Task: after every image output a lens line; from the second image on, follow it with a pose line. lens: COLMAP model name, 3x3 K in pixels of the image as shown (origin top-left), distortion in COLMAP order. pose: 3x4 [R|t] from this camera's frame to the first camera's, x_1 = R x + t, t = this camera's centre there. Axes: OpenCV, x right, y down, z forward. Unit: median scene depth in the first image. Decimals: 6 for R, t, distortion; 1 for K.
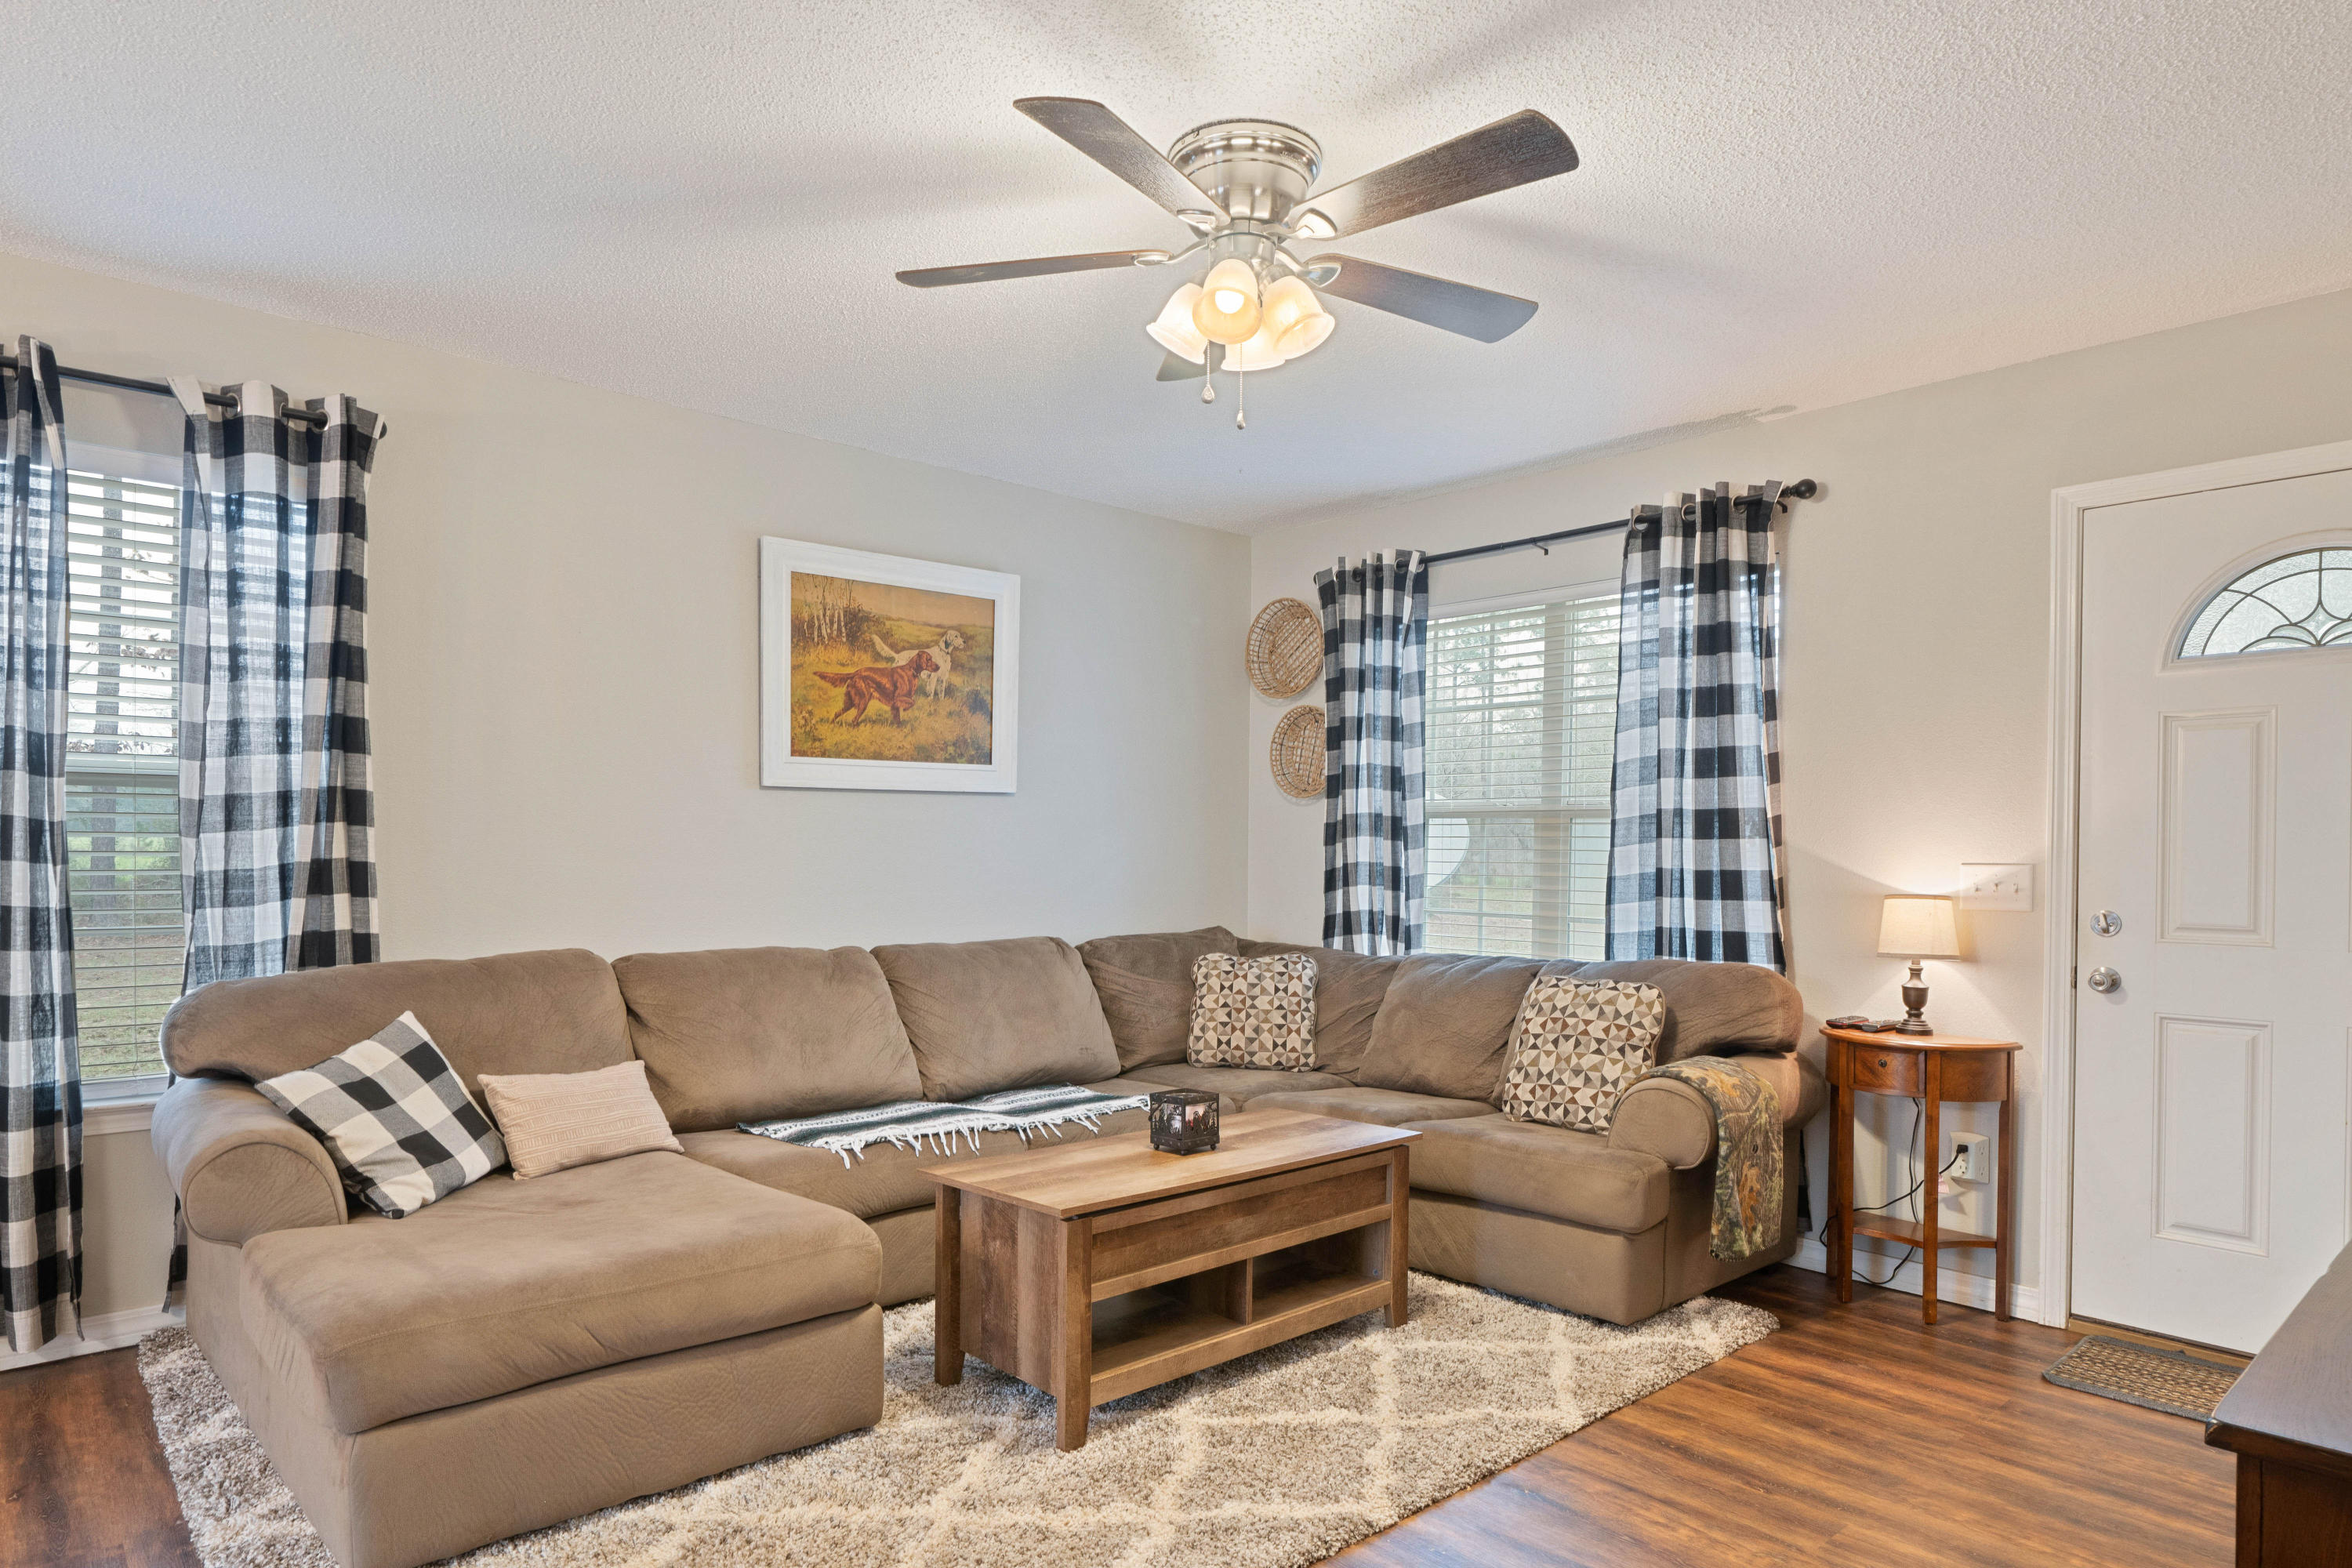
lens RADIAL K [[1353.2, 0, 1161.3], [0, 1353.2, 860.9], [0, 0, 1]] dist [-0.005233, 0.000510]
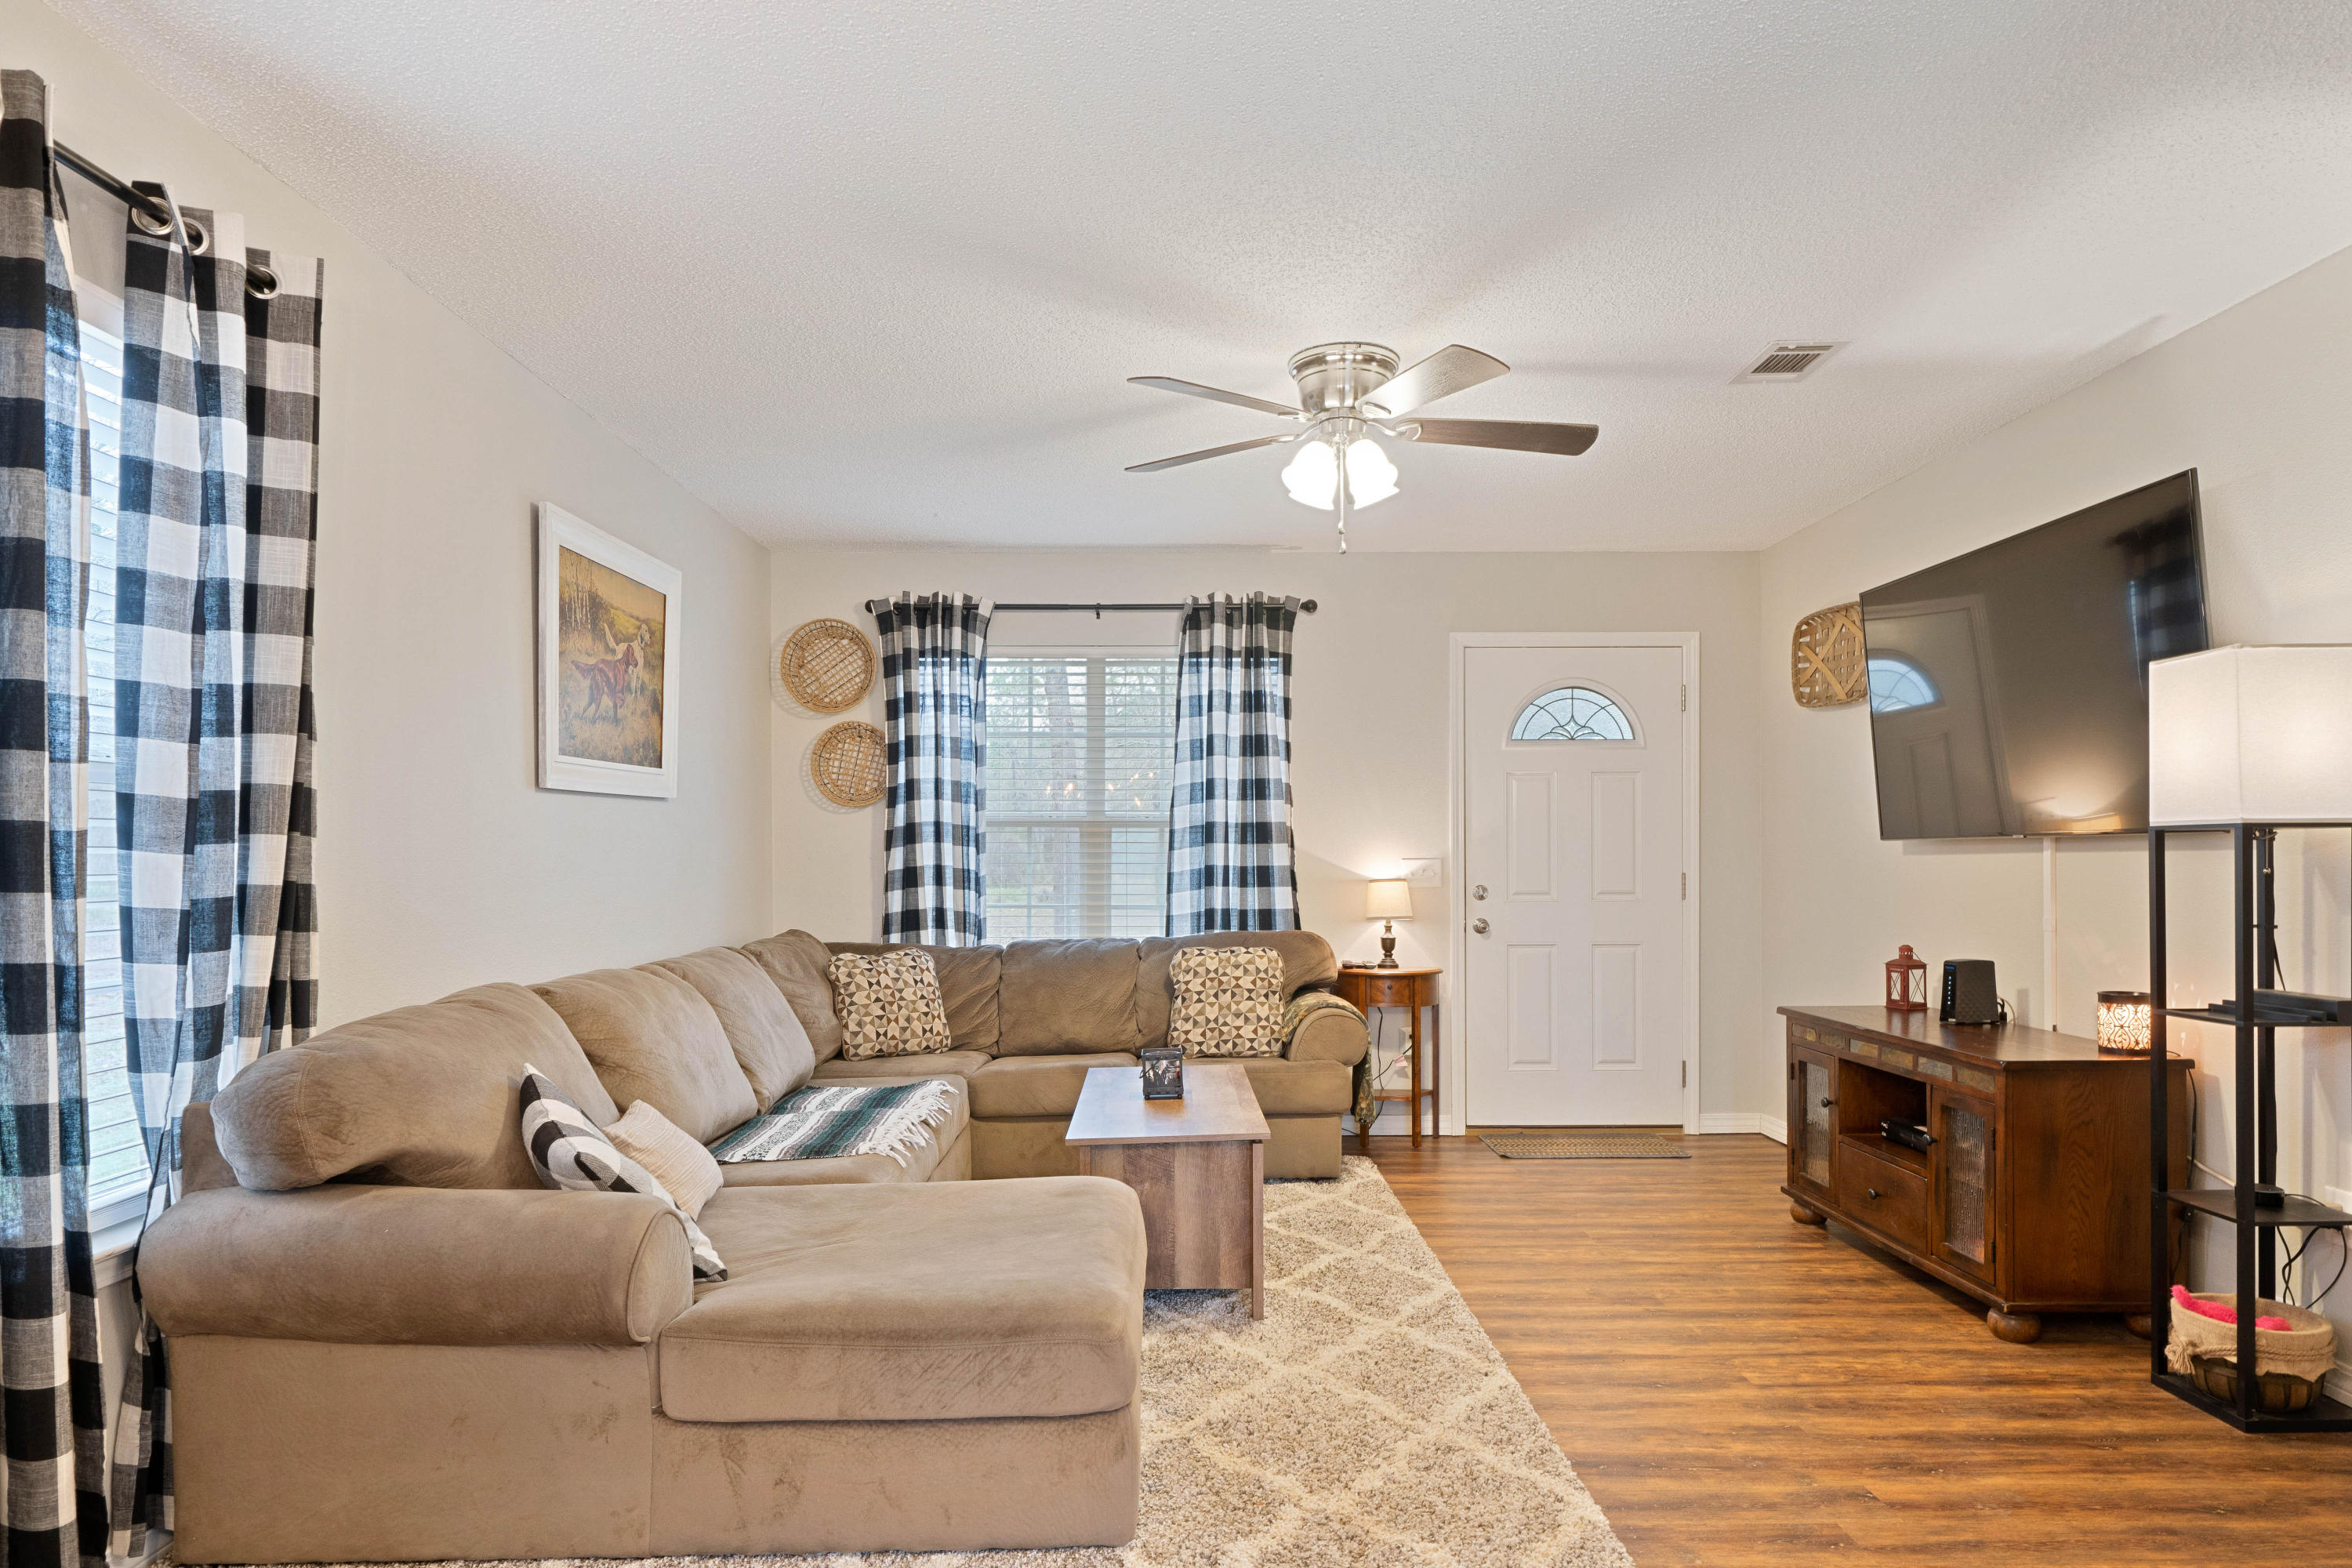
lens RADIAL K [[1353.2, 0, 1161.3], [0, 1353.2, 860.9], [0, 0, 1]] dist [-0.005233, 0.000510]
pose [[0.670685, -0.014508, 0.741600, -0.667373], [0.015005, 0.999869, 0.005991, -0.007929], [-0.741590, 0.007109, 0.670816, 0.121949]]
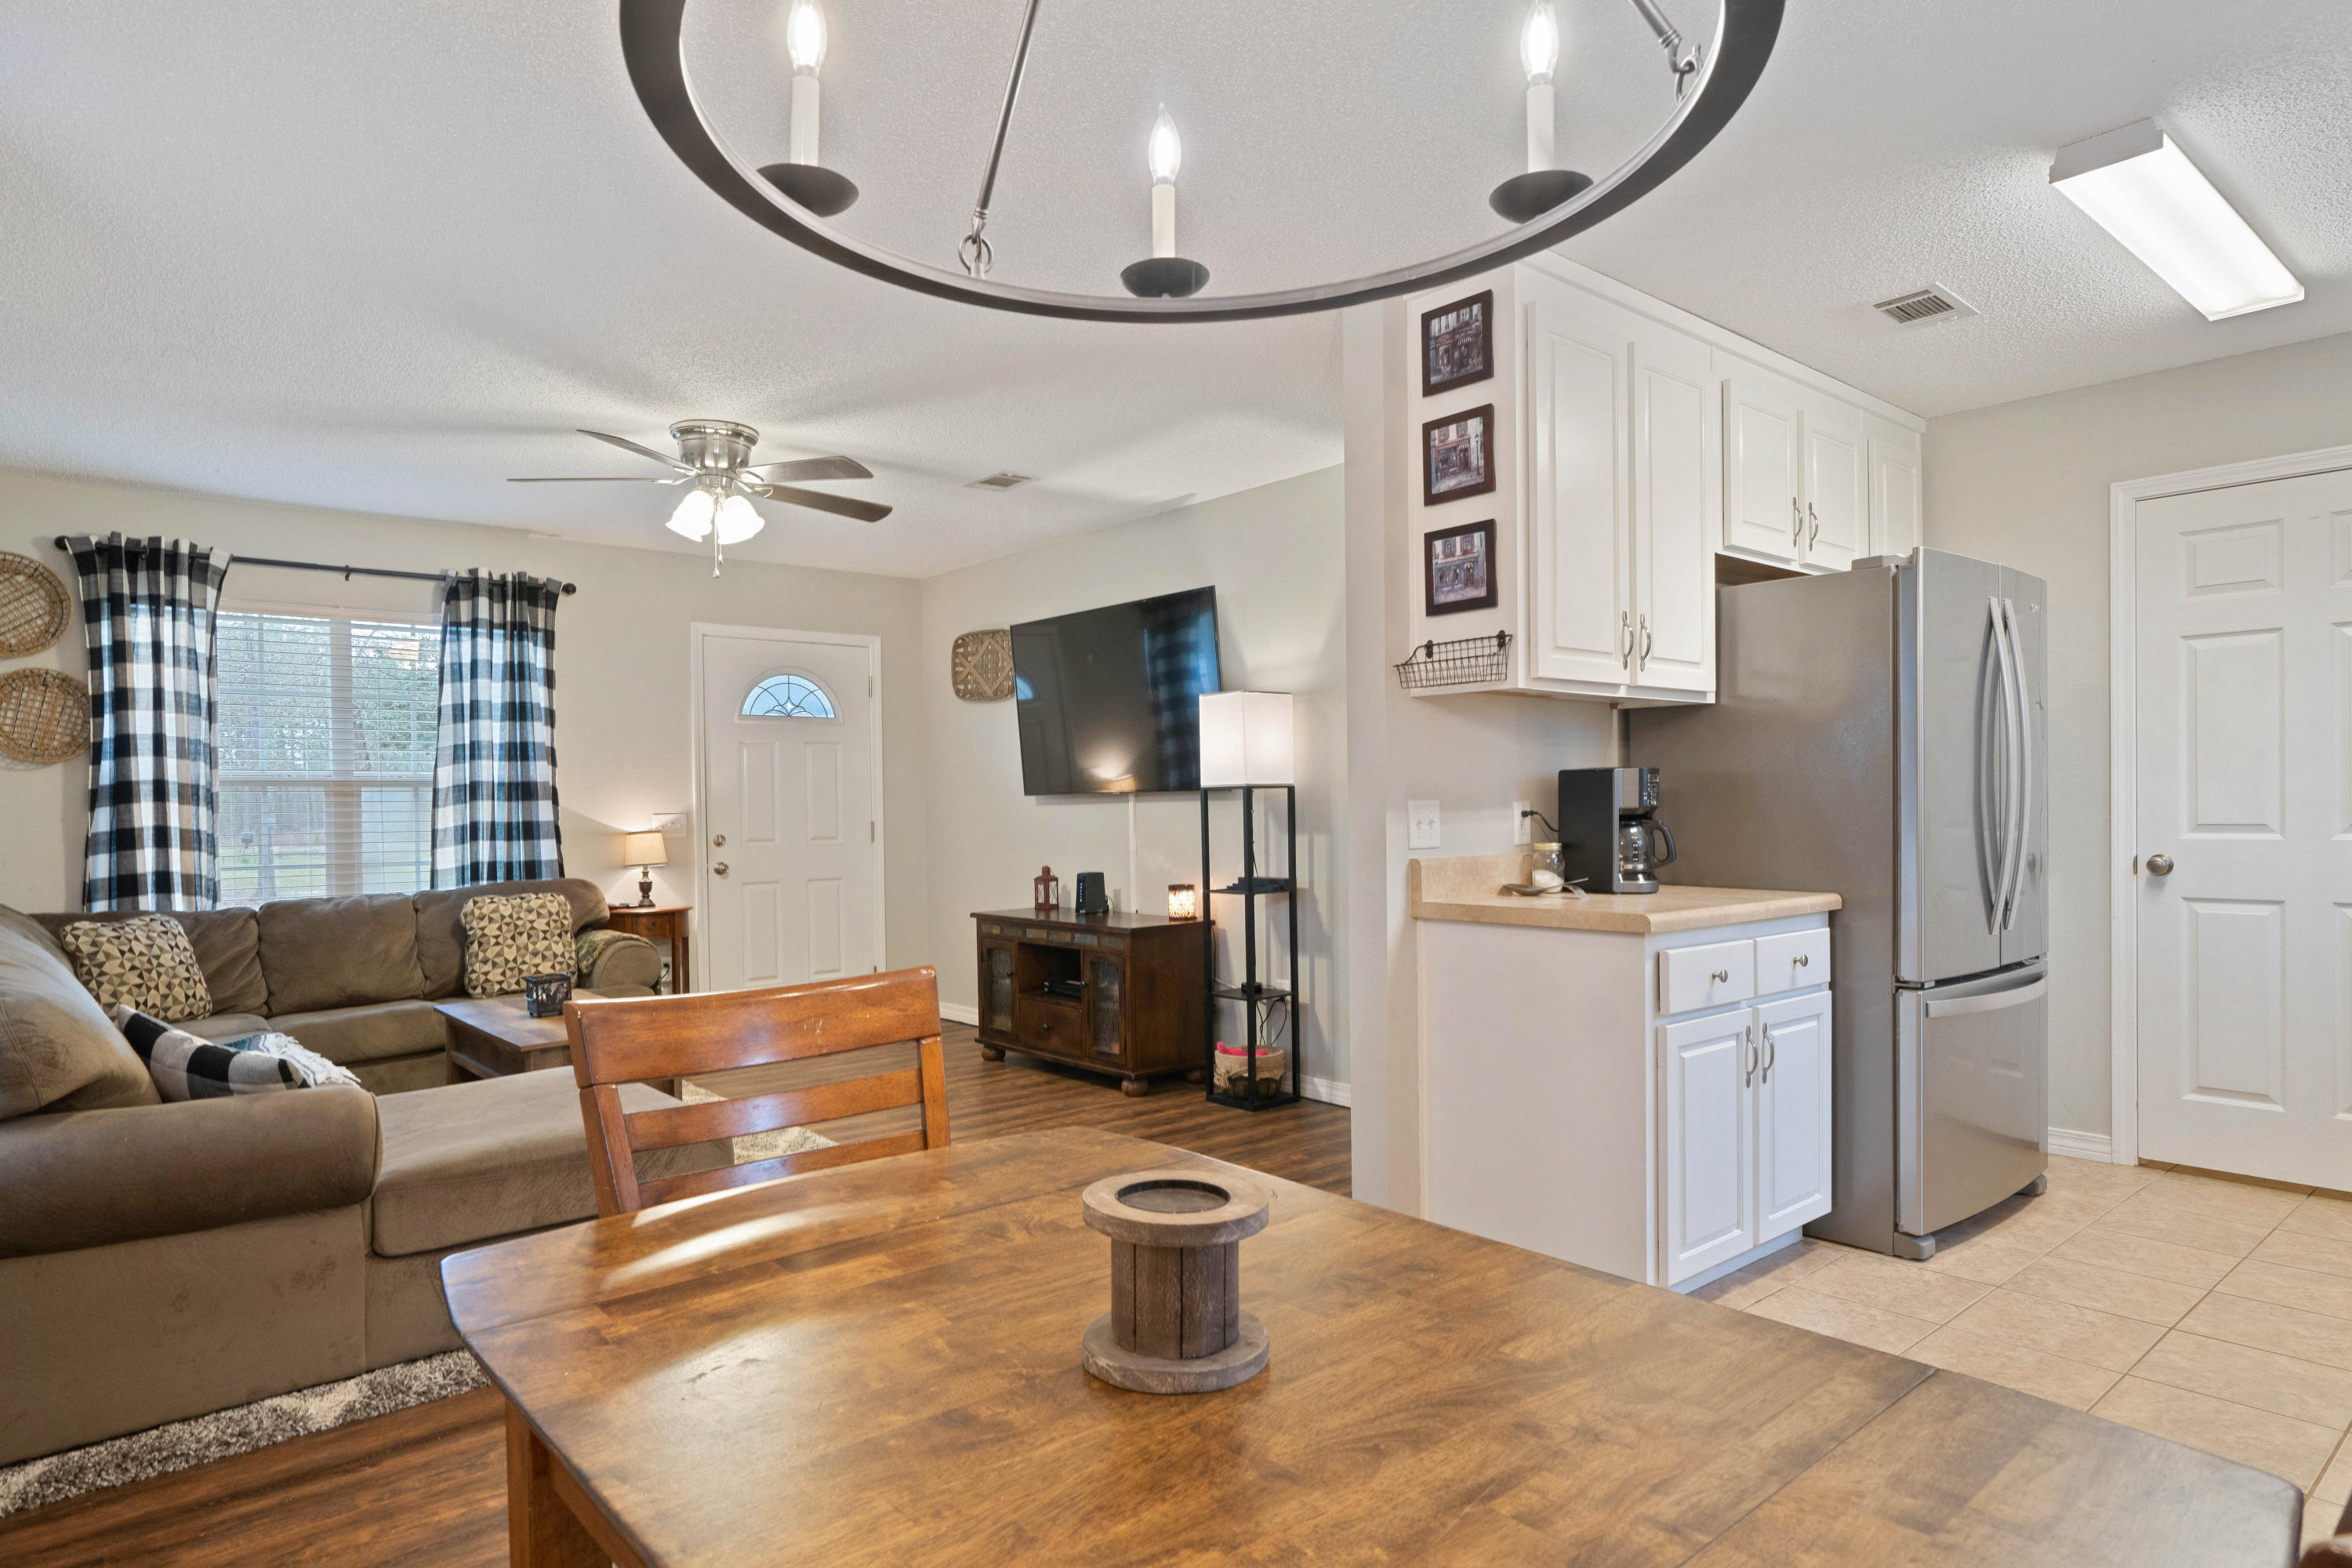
lens RADIAL K [[1339.4, 0, 1161.7], [0, 1339.4, 817.2], [0, 0, 1]] dist [-0.002647, -0.000619]
pose [[0.034239, -0.020344, 0.999207, -1.041993], [0.021611, 0.999574, 0.019611, -0.011672], [-0.999180, 0.020923, 0.034664, 0.206639]]
